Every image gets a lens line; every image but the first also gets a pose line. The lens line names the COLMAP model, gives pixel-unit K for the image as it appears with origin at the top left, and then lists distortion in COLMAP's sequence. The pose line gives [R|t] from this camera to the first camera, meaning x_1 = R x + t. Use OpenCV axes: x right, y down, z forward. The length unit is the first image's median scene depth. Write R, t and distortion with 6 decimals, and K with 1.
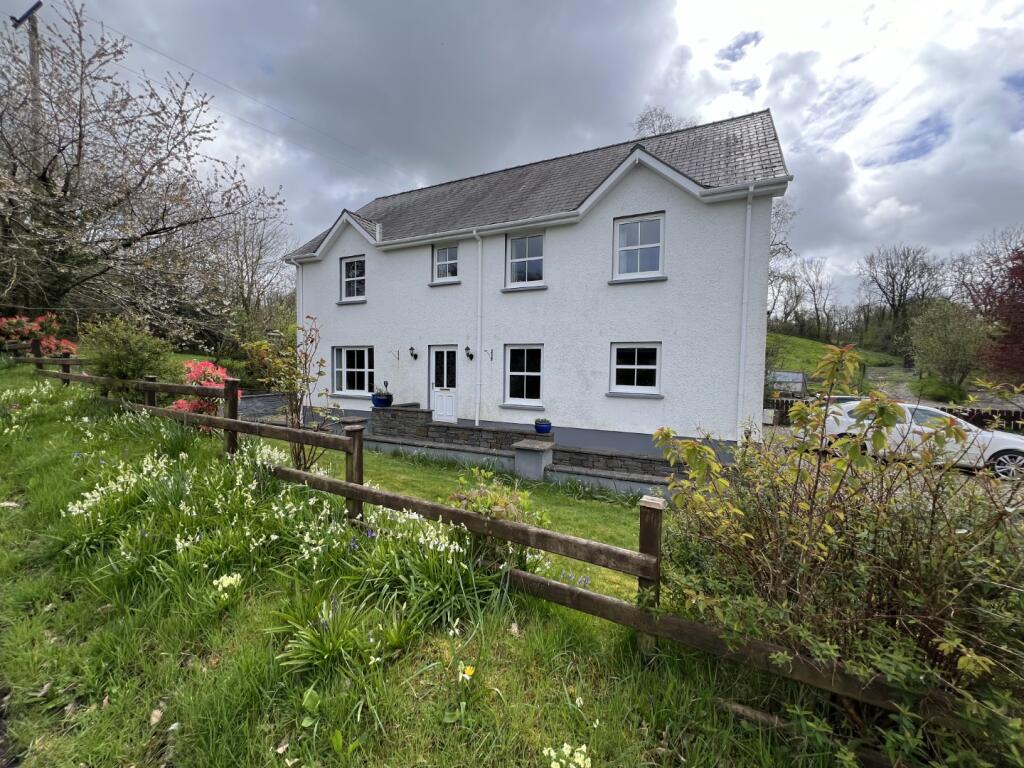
lens RADIAL K [[406.4, 0, 511.8], [0, 406.4, 377.2], [0, 0, 1]] dist [-0.006301, 0.001657]
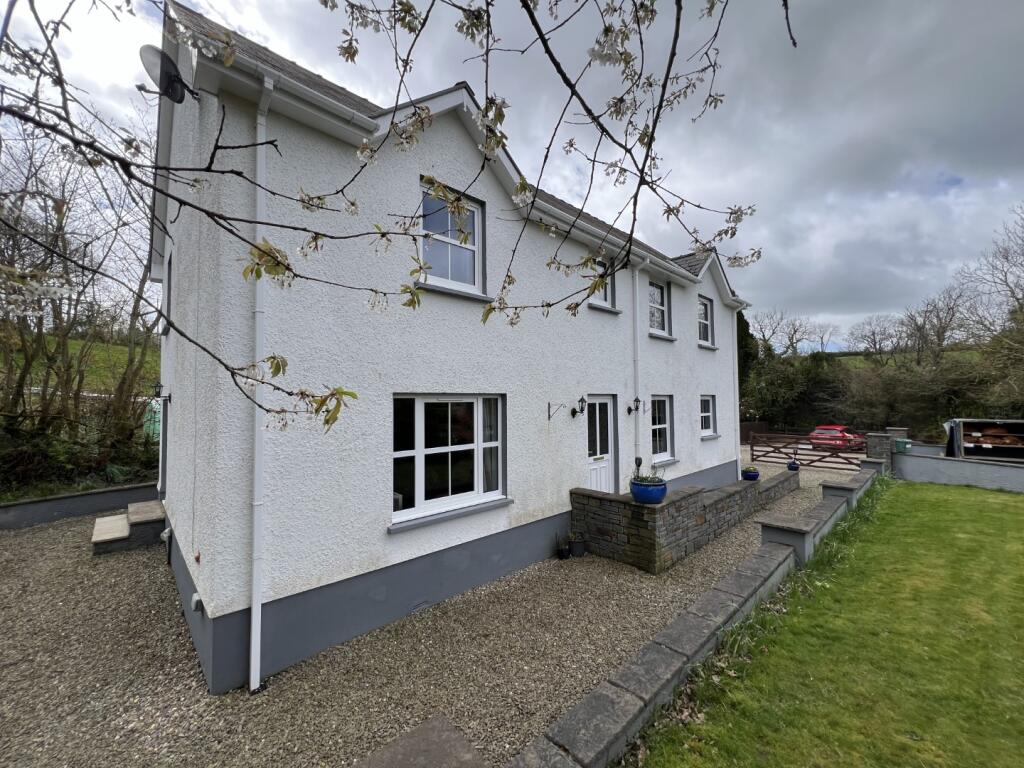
lens RADIAL K [[406.4, 0, 512.0], [0, 406.4, 391.8], [0, 0, 1]] dist [-0.006301, 0.001657]
pose [[0.342999, 0.025844, 0.938980, -0.789650], [0.075636, 0.995616, -0.055031, -0.050593], [-0.936286, 0.089896, 0.339540, 0.818767]]
